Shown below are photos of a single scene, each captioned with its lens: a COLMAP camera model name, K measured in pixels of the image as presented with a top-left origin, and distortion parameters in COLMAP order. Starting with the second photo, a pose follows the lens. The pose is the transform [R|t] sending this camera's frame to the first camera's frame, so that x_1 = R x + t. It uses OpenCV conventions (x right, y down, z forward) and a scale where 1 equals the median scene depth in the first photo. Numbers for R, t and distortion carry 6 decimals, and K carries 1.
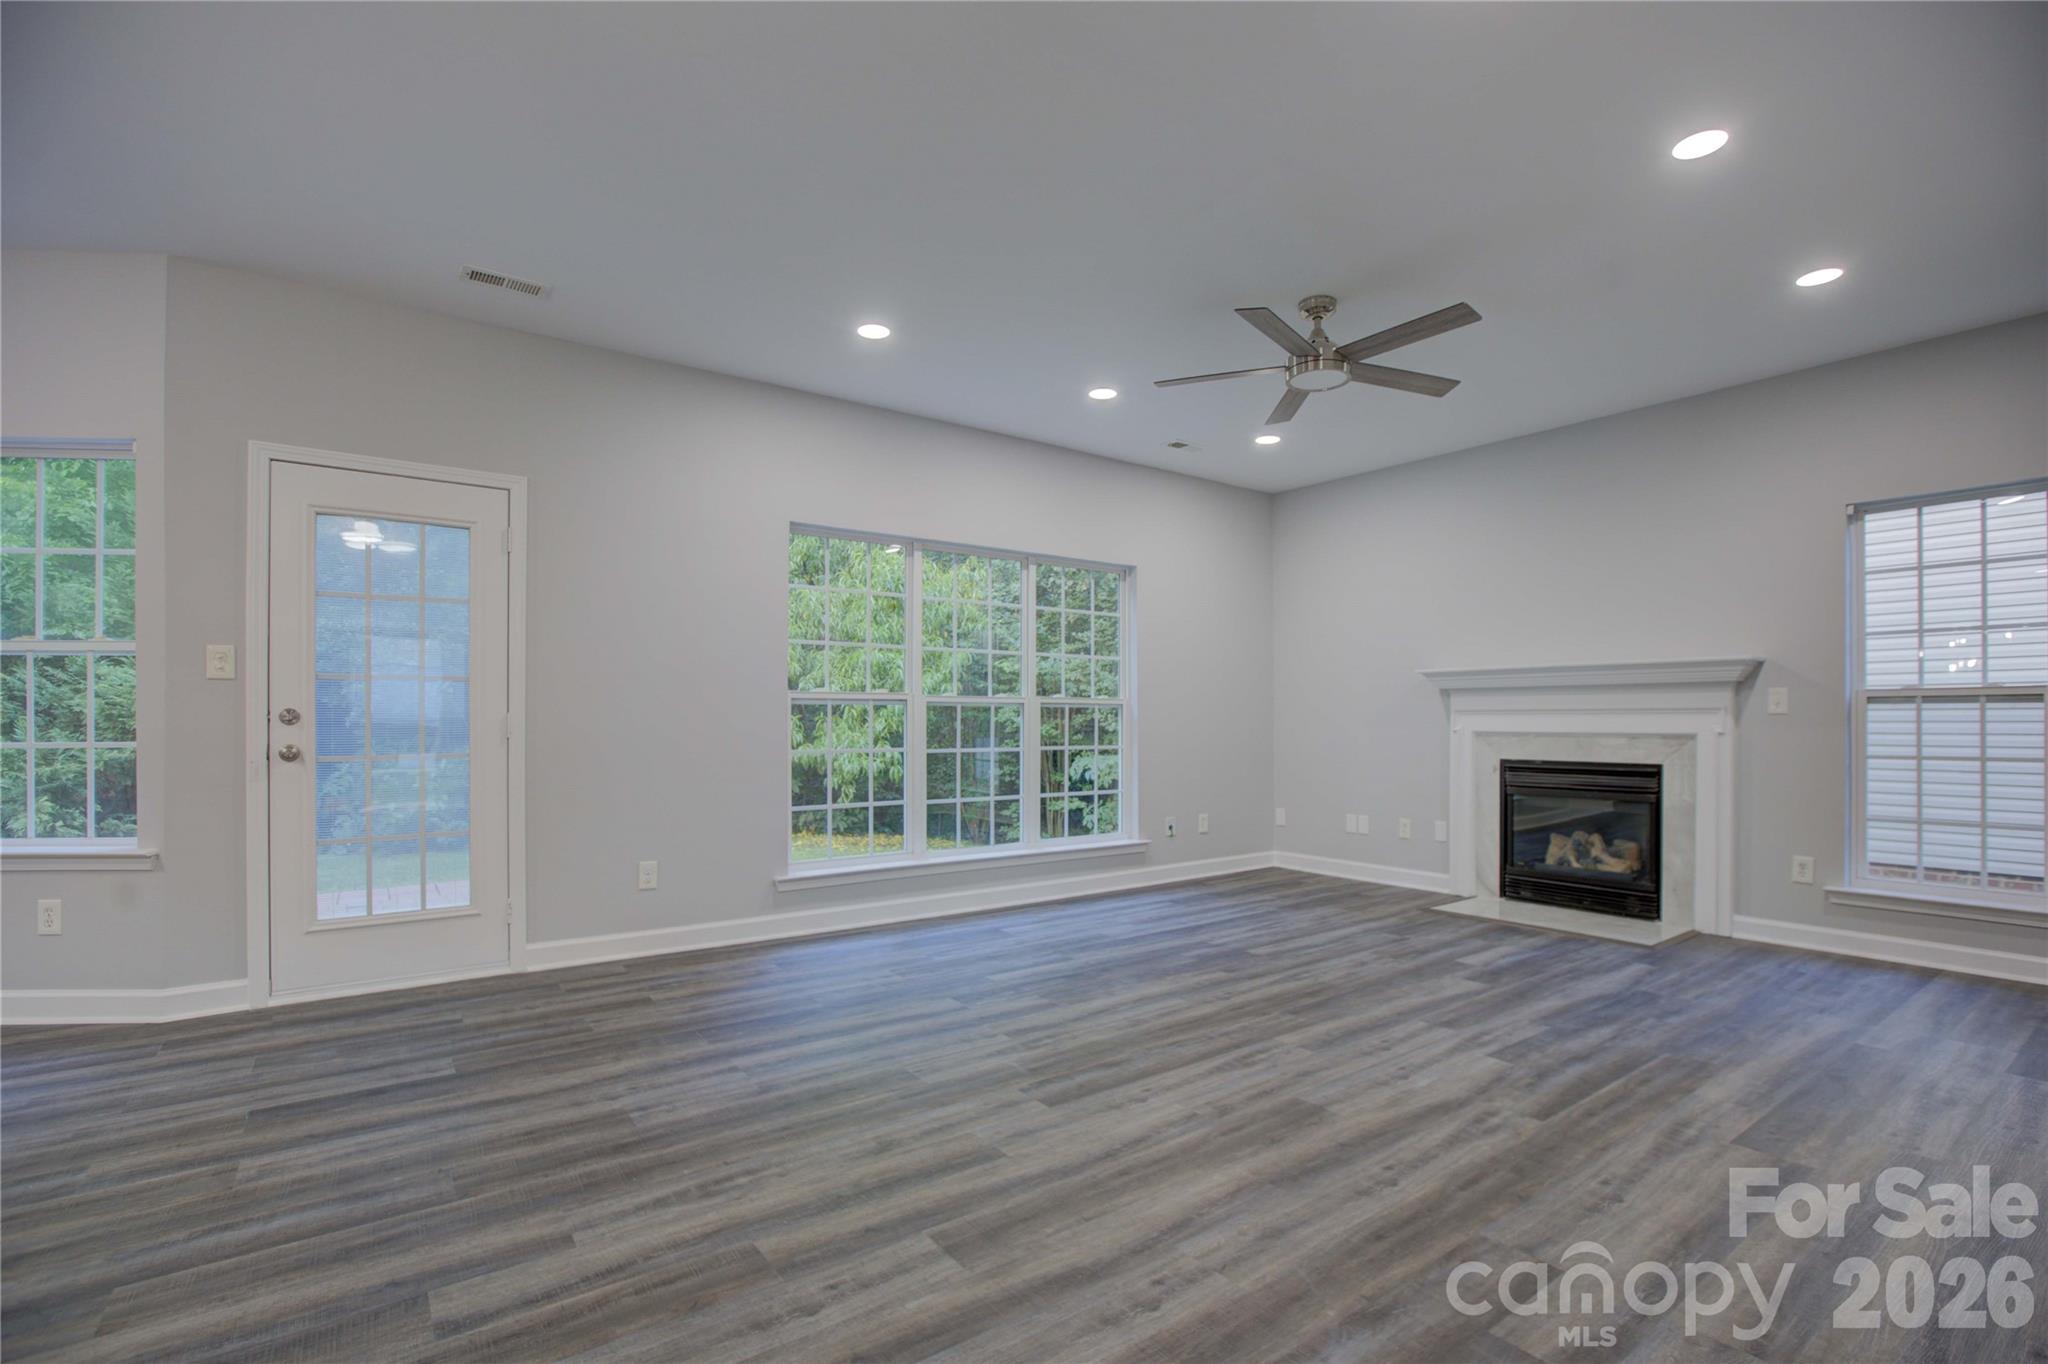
lens RADIAL K [[936.4, 0, 1045.0], [0, 936.4, 723.6], [0, 0, 1]] dist [-0.047238, 0.014401]
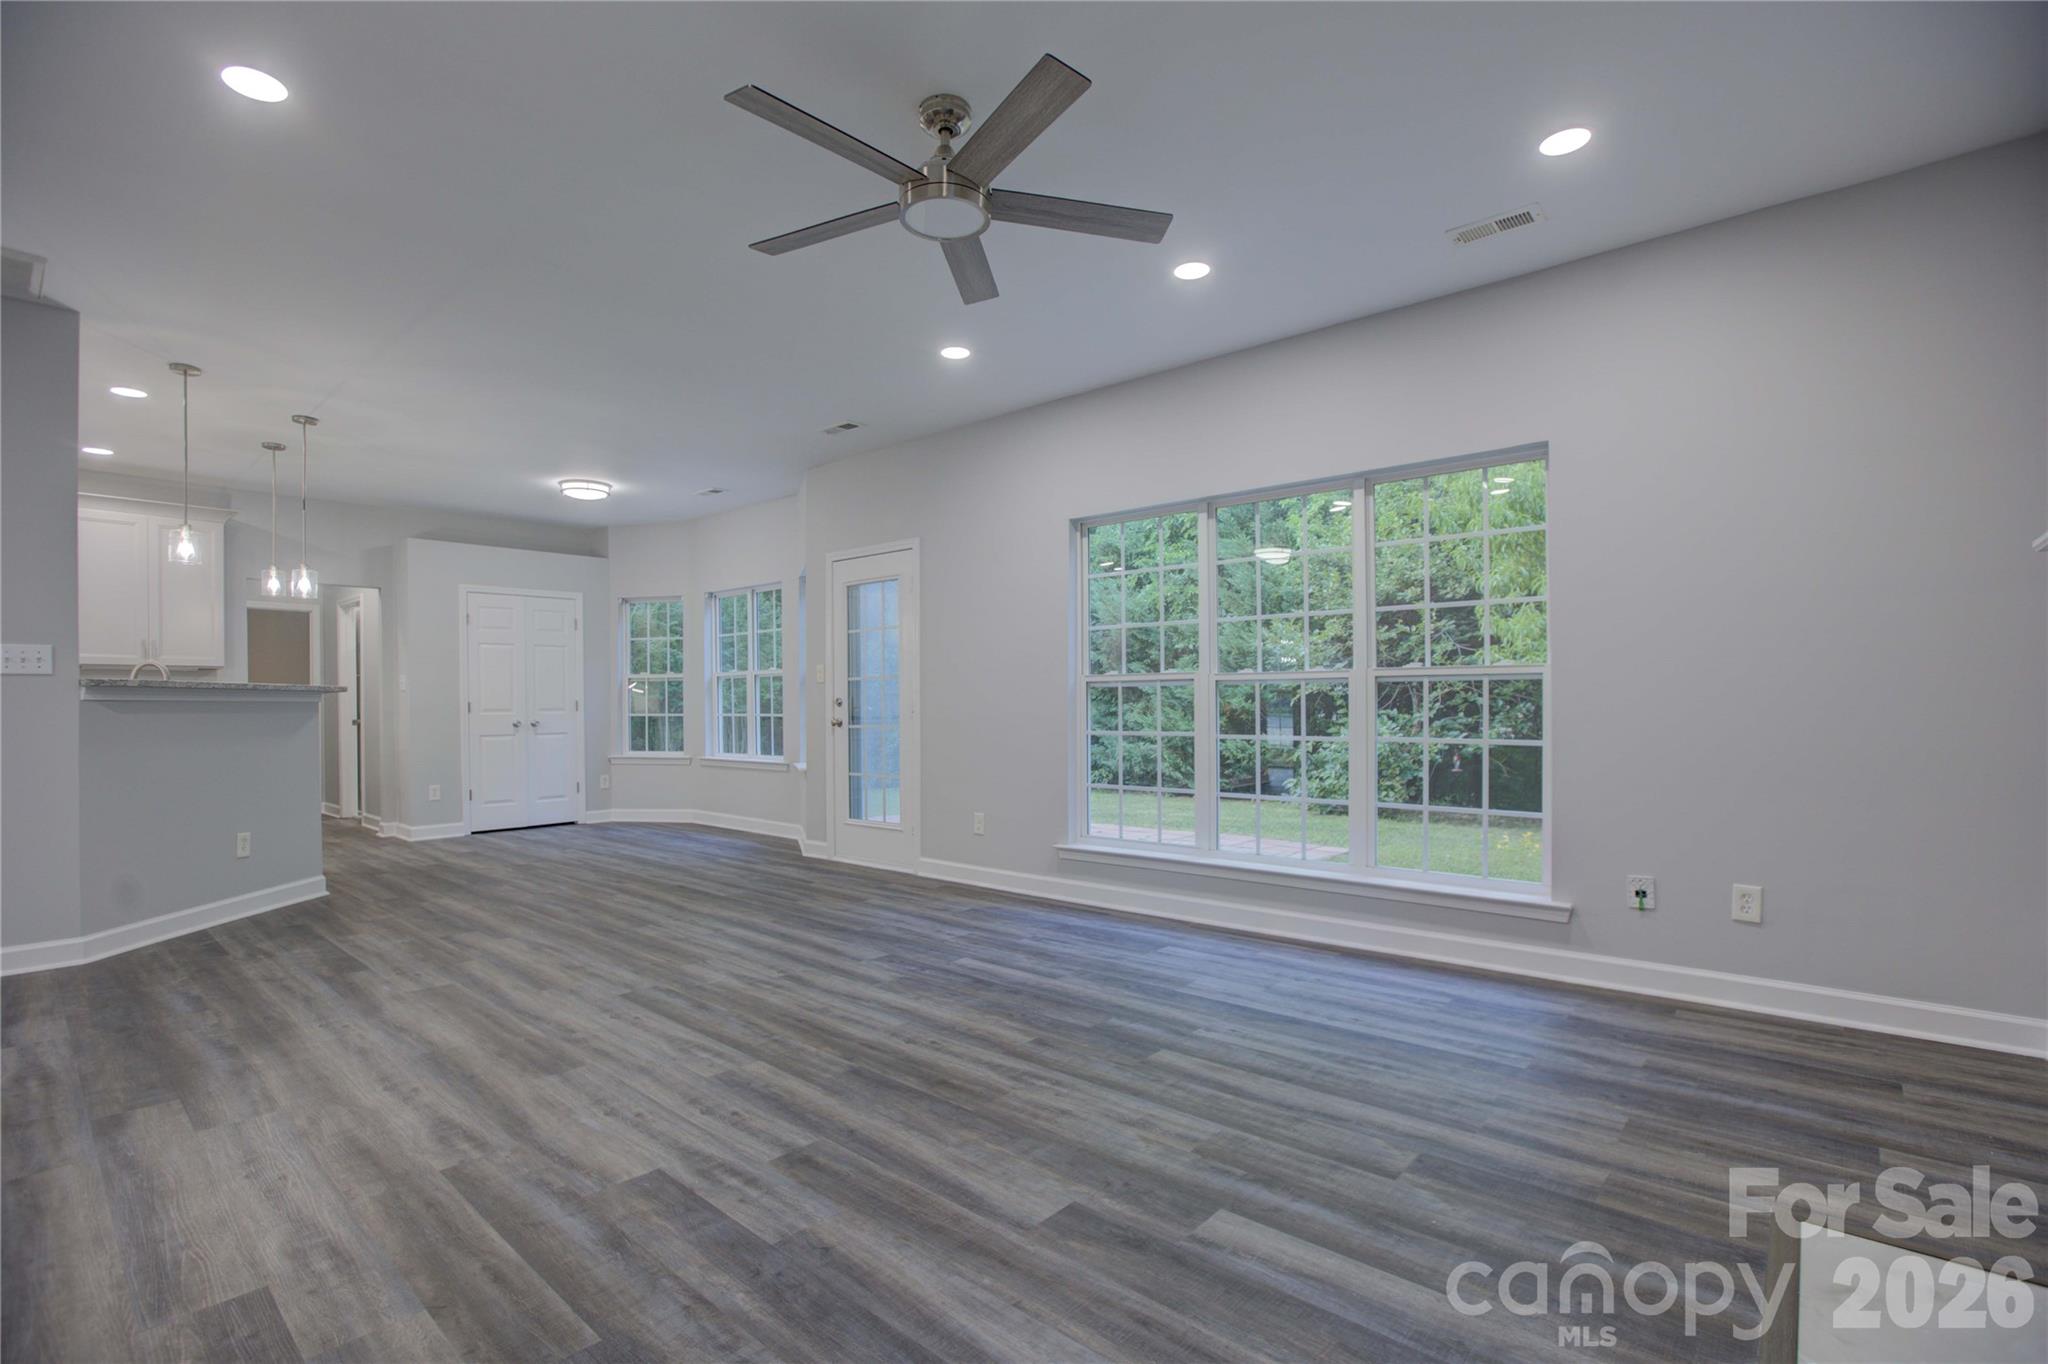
lens RADIAL K [[936.4, 0, 1012.8], [0, 936.4, 713.4], [0, 0, 1]] dist [-0.047238, 0.014401]
pose [[0.203128, 0.006488, -0.979131, 0.733764], [0.005981, 0.999951, 0.007867, -0.000296], [0.979134, -0.007455, 0.203080, 0.670434]]
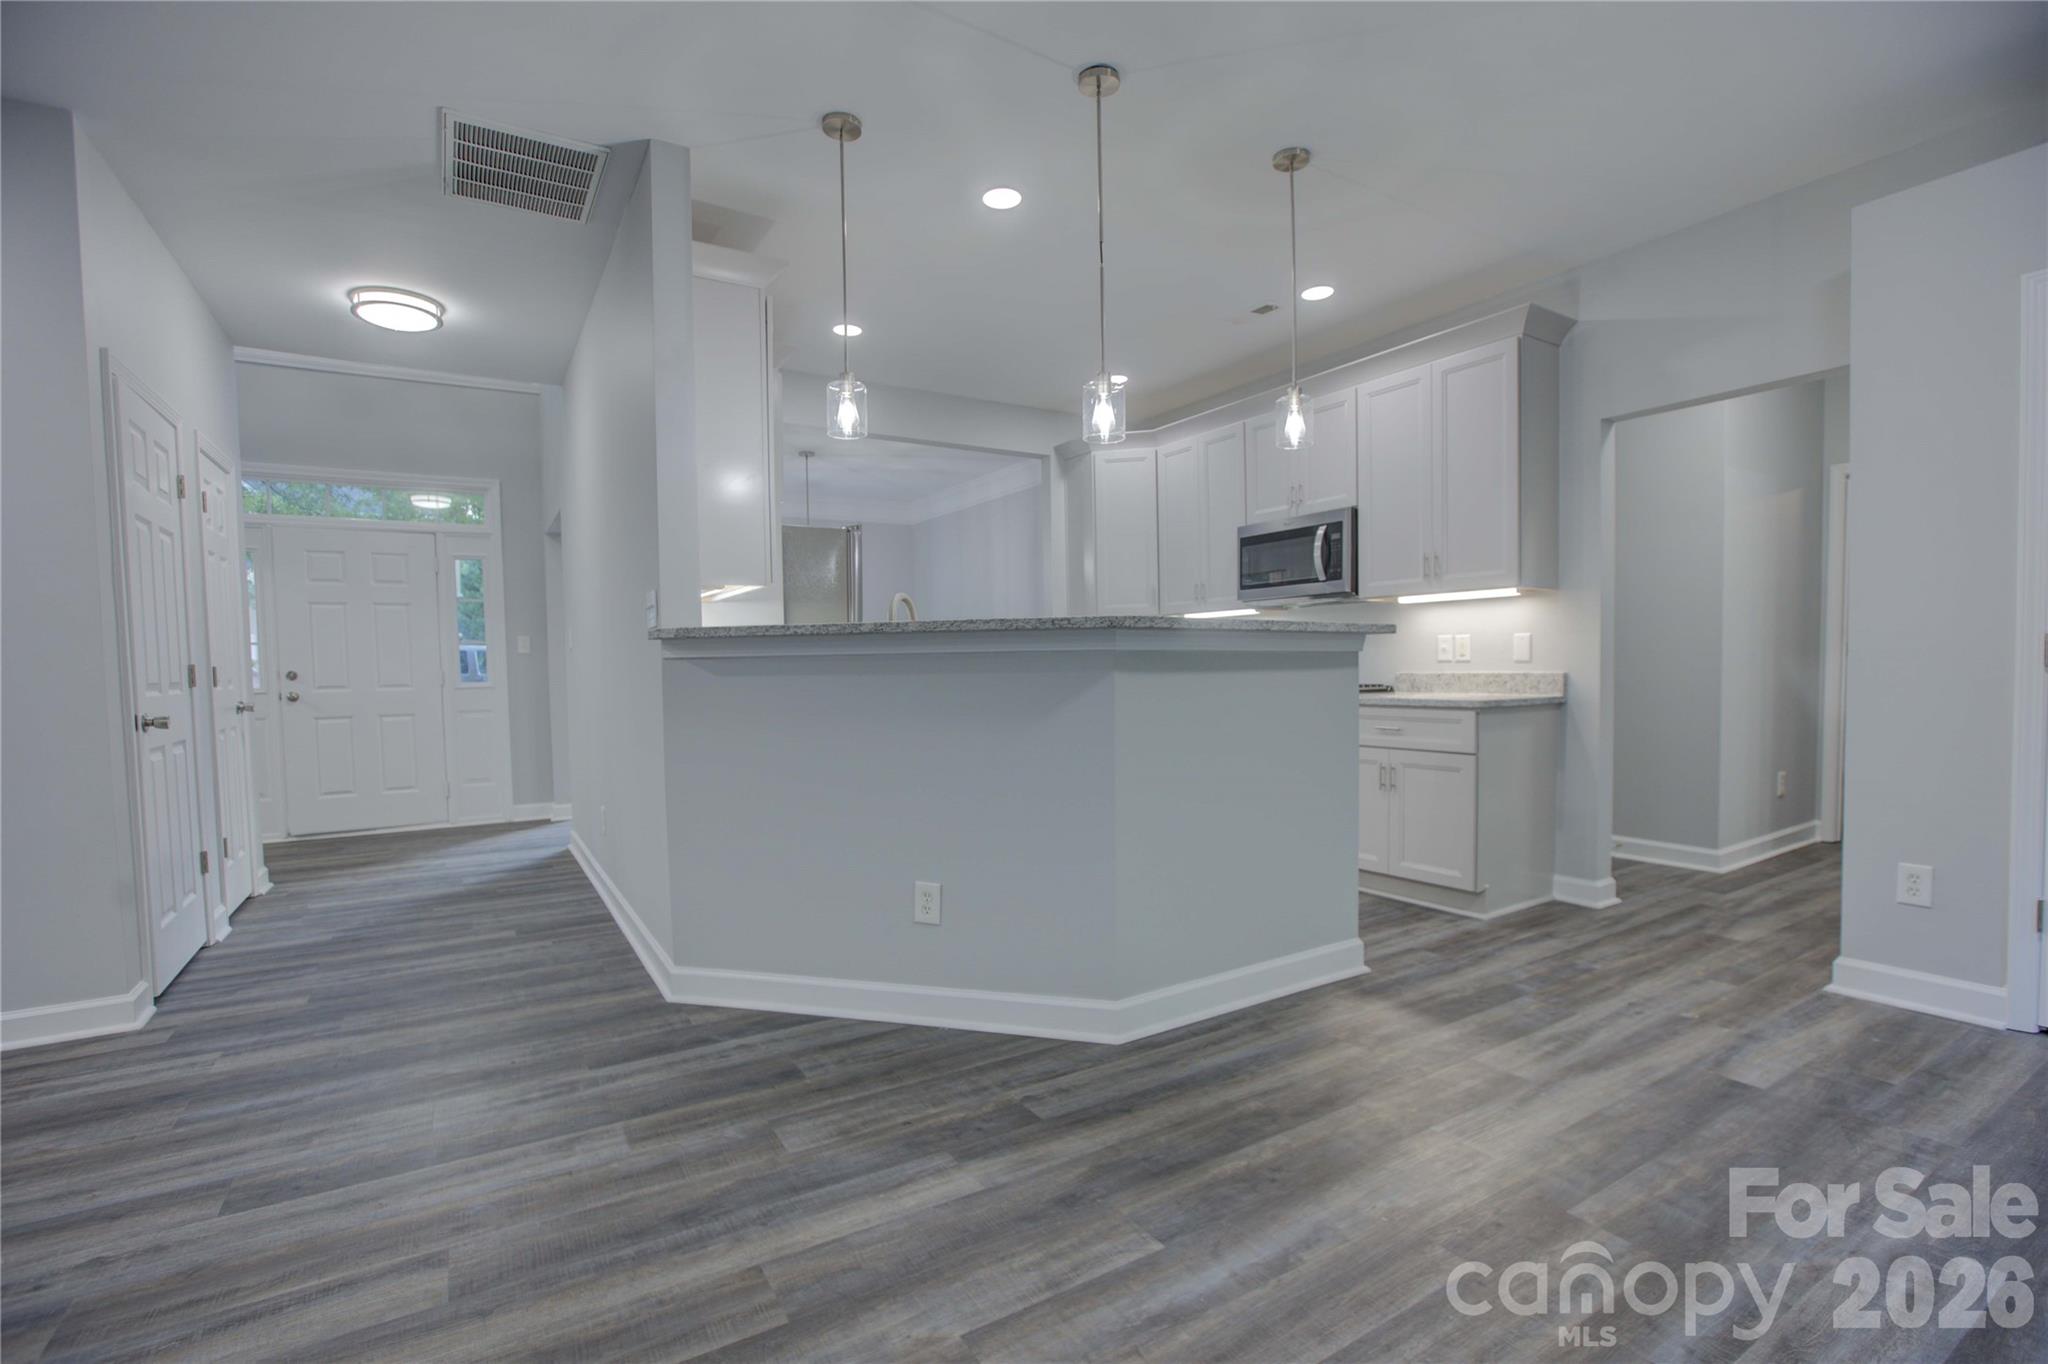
lens RADIAL K [[936.4, 0, 1036.1], [0, 936.4, 700.7], [0, 0, 1]] dist [-0.047238, 0.014401]
pose [[-0.996573, 0.011077, 0.081969, -0.462600], [0.014322, 0.999133, 0.039100, -0.003289], [-0.081465, 0.040140, -0.995868, 0.632284]]
